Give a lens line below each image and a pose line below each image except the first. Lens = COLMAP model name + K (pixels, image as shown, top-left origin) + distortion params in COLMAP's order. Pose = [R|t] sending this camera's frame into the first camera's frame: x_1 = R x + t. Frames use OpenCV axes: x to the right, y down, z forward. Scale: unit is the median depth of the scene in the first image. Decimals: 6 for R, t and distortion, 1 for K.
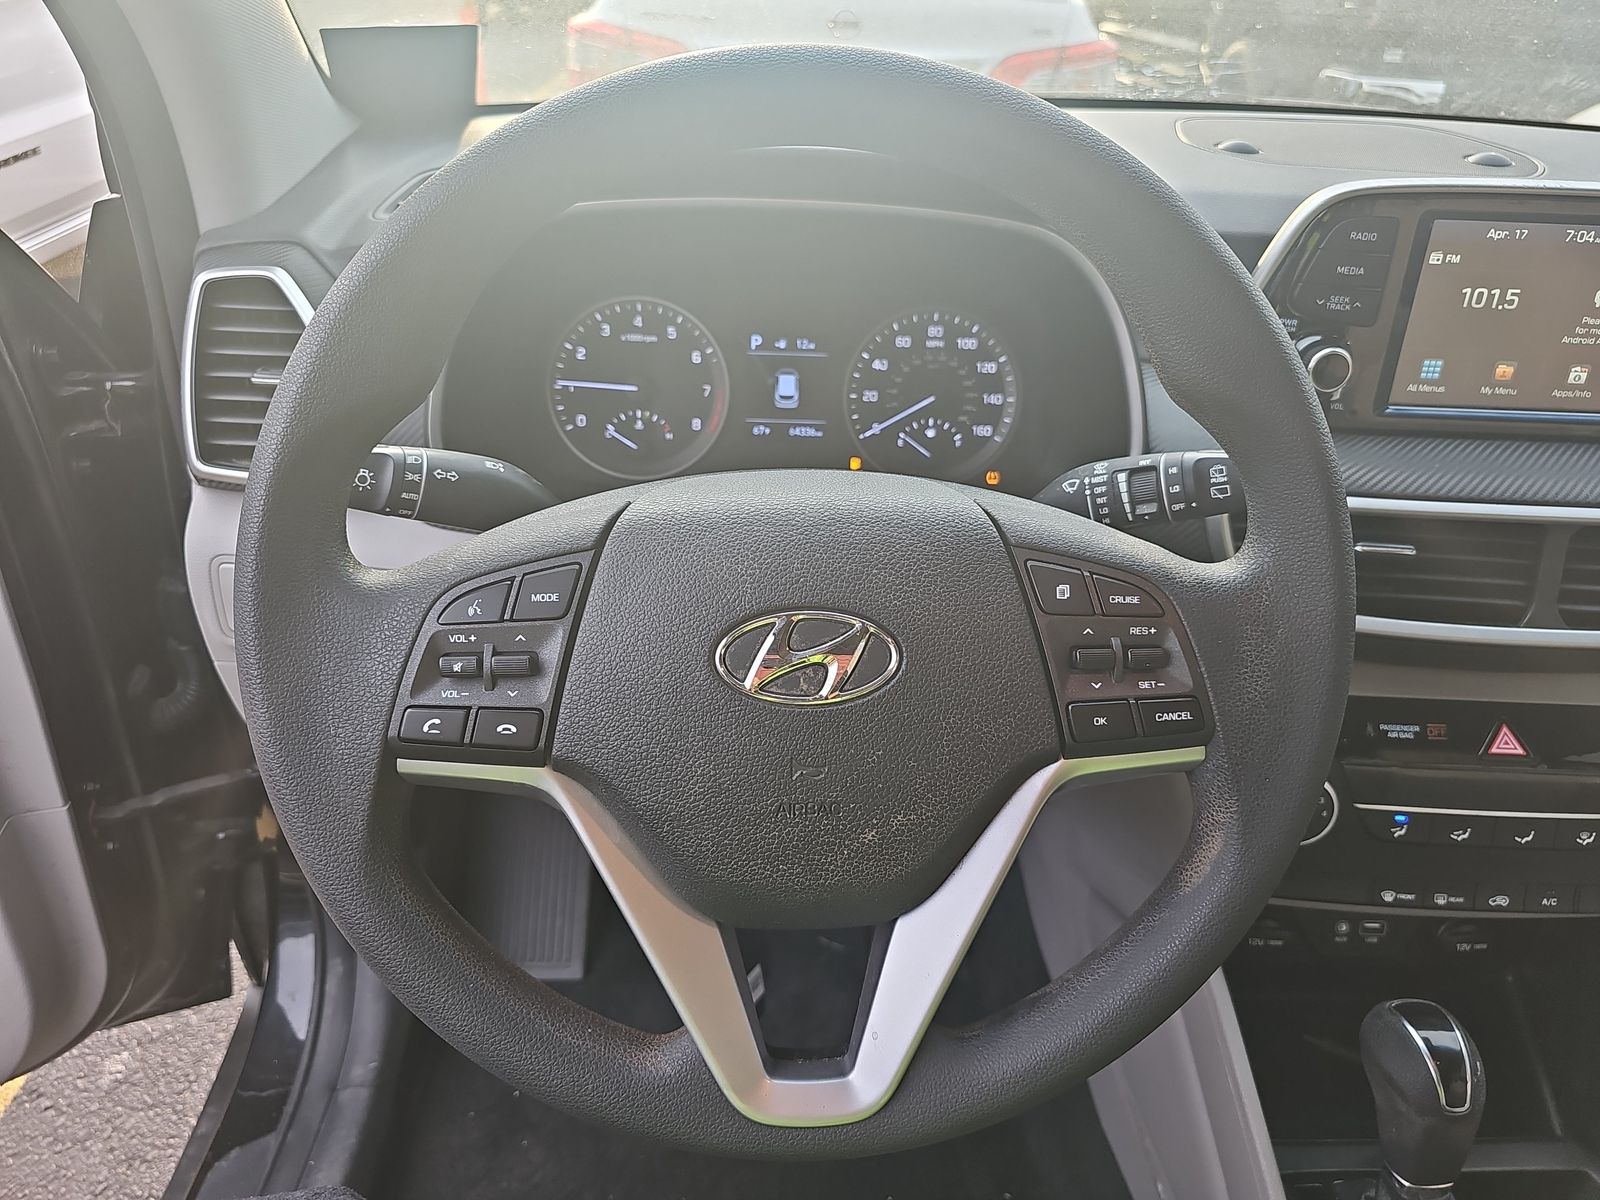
lens RADIAL K [[1081.6, 0, 799.2], [0, 1081.6, 608.5], [0, 0, 1]] dist [0.044750, -0.053224]
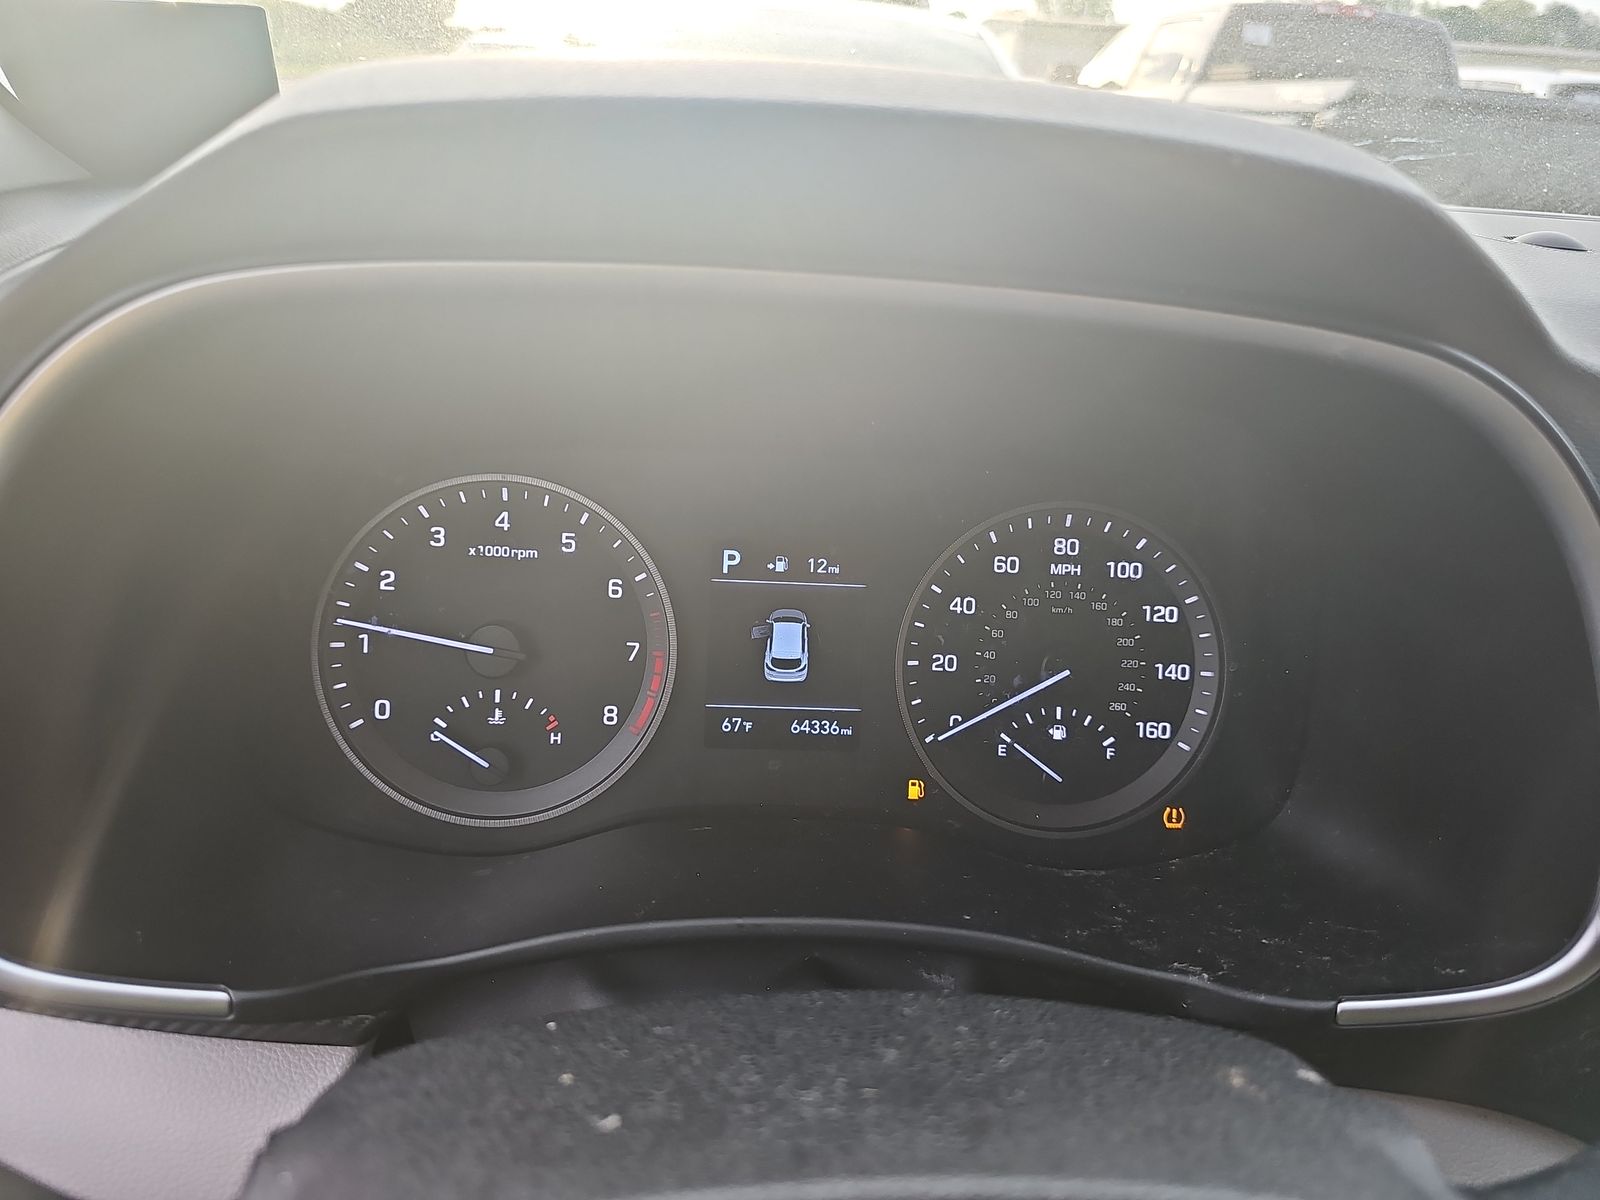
lens RADIAL K [[1060.3, 0, 798.4], [0, 1060.3, 558.2], [0, 0, 1]] dist [0.034703, -0.046972]
pose [[0.998408, 0.014537, 0.054502, -0.034828], [-0.006298, 0.988908, -0.148397, -0.171035], [-0.056055, 0.147818, 0.987425, 0.489967]]
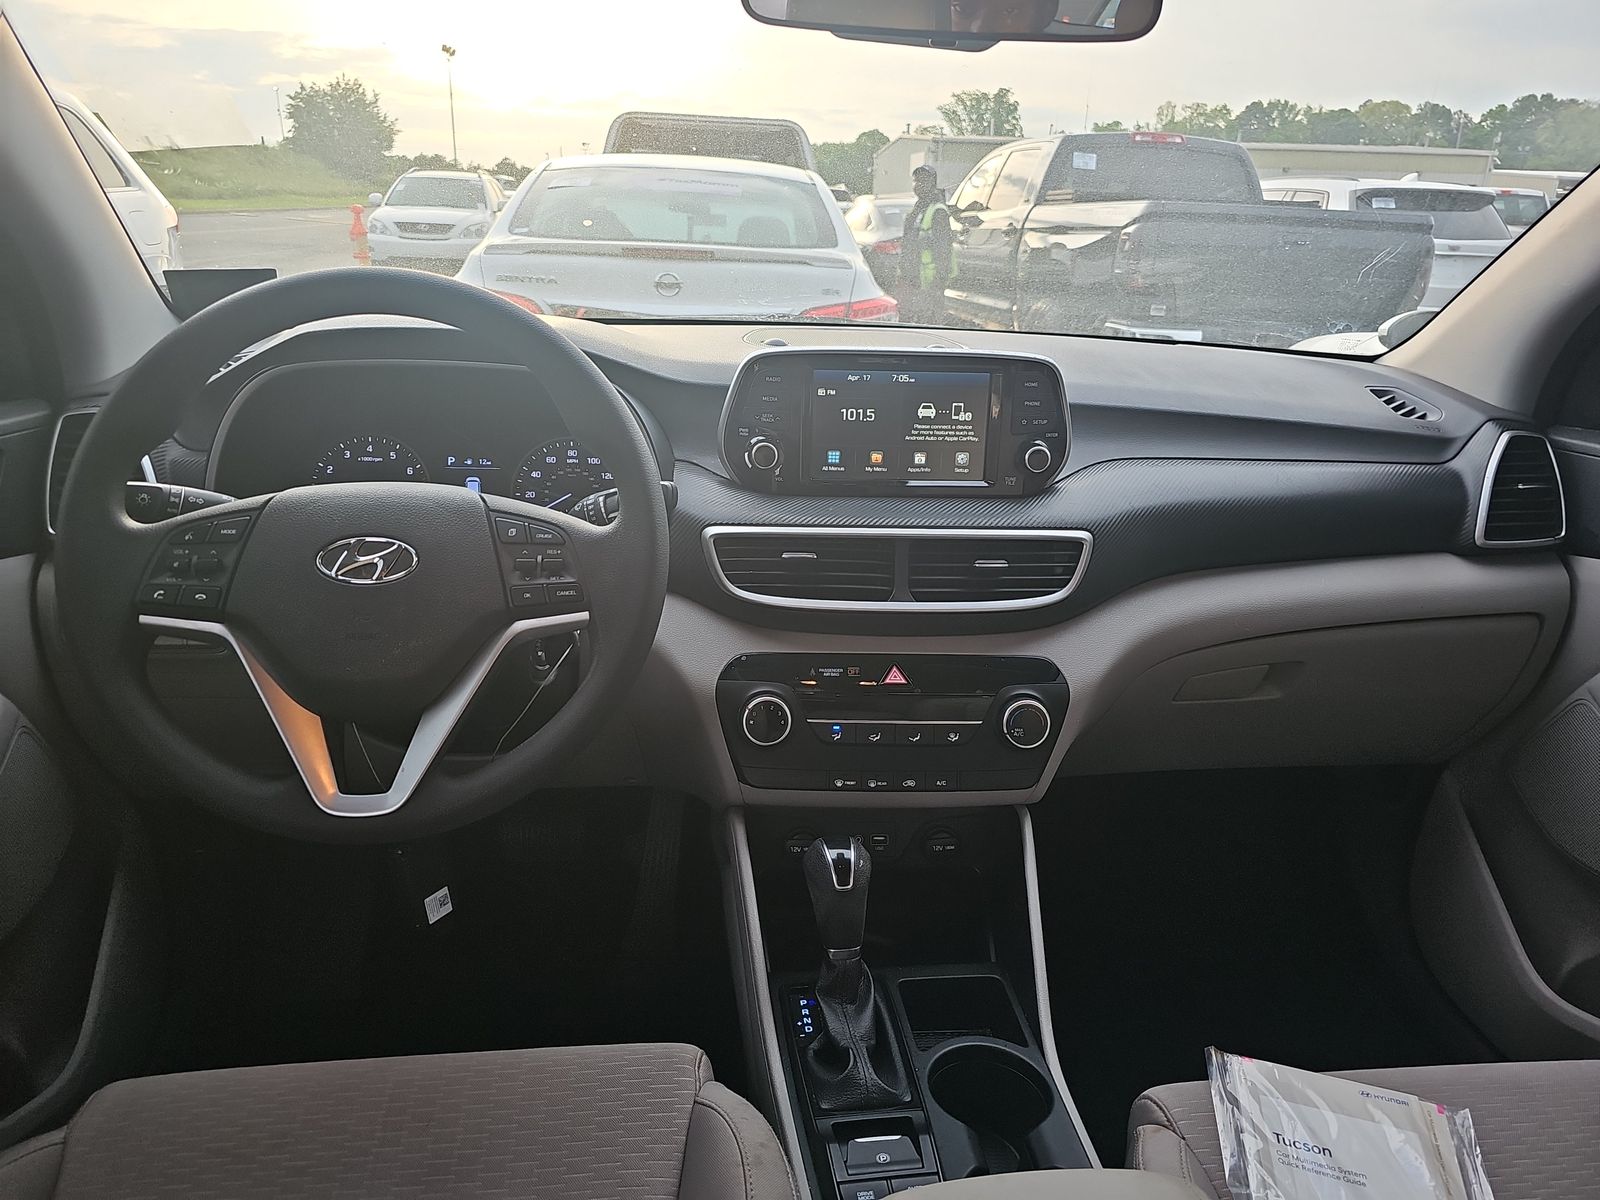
lens RADIAL K [[1081.6, 0, 799.2], [0, 1081.6, 608.5], [0, 0, 1]] dist [0.044750, -0.053224]
pose [[0.995730, -0.026375, 0.088465, 0.302499], [0.043945, 0.978194, -0.202993, 0.282533], [-0.081182, 0.206014, 0.975176, -0.470161]]
